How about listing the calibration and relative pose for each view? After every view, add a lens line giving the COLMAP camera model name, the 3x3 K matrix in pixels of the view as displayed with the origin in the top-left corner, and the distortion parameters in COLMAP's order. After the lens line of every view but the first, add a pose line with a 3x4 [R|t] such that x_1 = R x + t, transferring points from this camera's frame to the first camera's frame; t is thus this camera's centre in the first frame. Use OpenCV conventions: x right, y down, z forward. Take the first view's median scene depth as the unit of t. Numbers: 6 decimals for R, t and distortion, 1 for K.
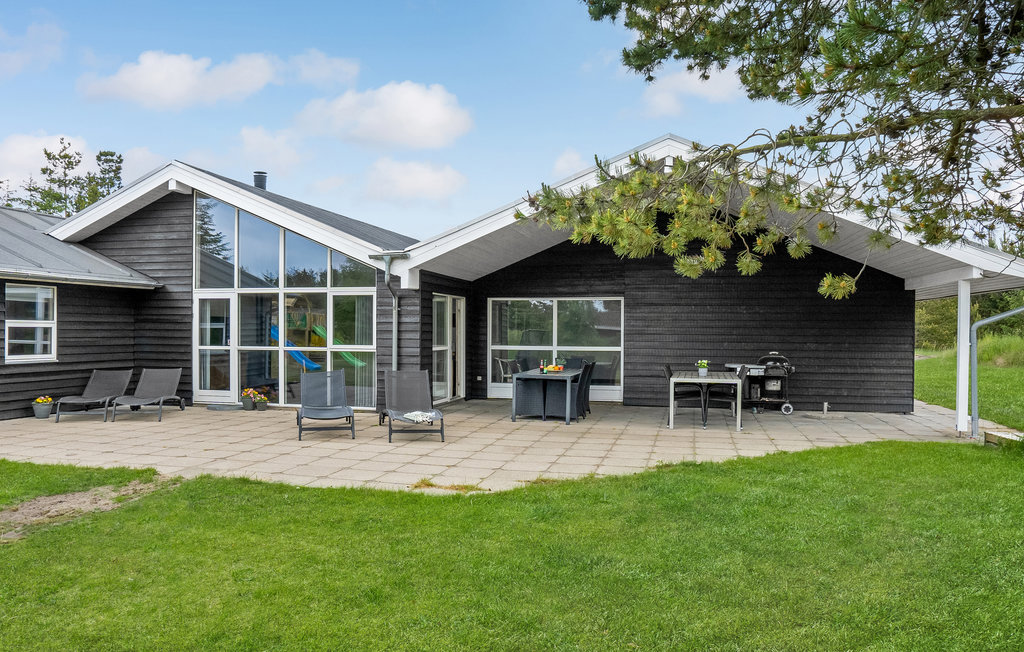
lens RADIAL K [[758.4, 0, 512.0], [0, 758.4, 326.0], [0, 0, 1]] dist [-0.050461, 0.001487]
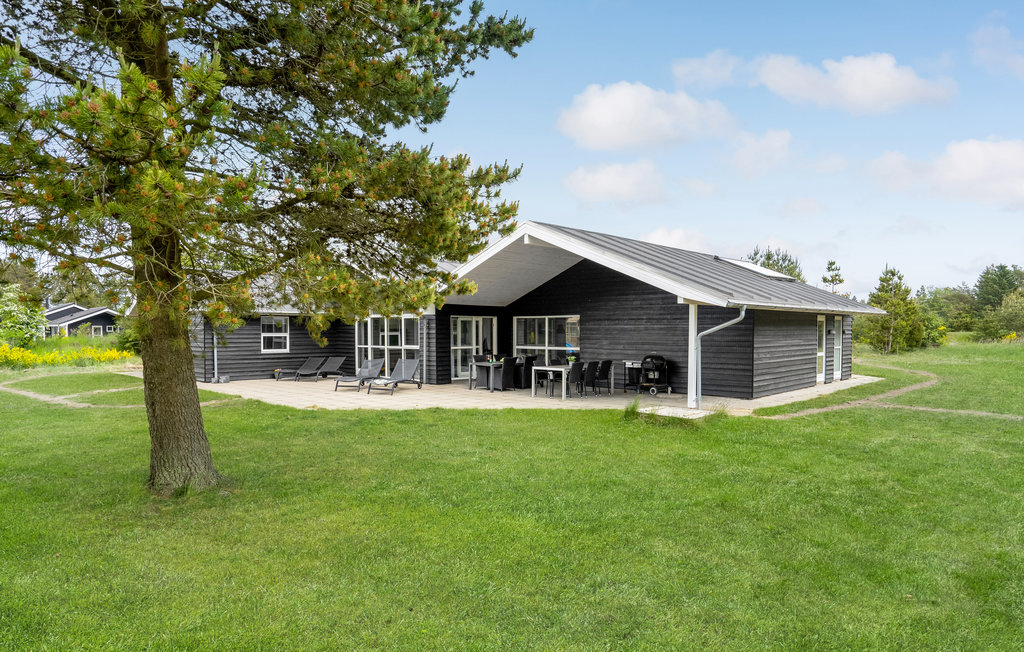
lens RADIAL K [[600.6, 0, 512.0], [0, 600.6, 326.0], [0, 0, 1]] dist [-0.001579, -0.000117]
pose [[0.872993, -0.009699, -0.487636, 0.706222], [0.007562, 0.999951, -0.006351, -0.010774], [0.487673, 0.001857, 0.873024, -0.154273]]
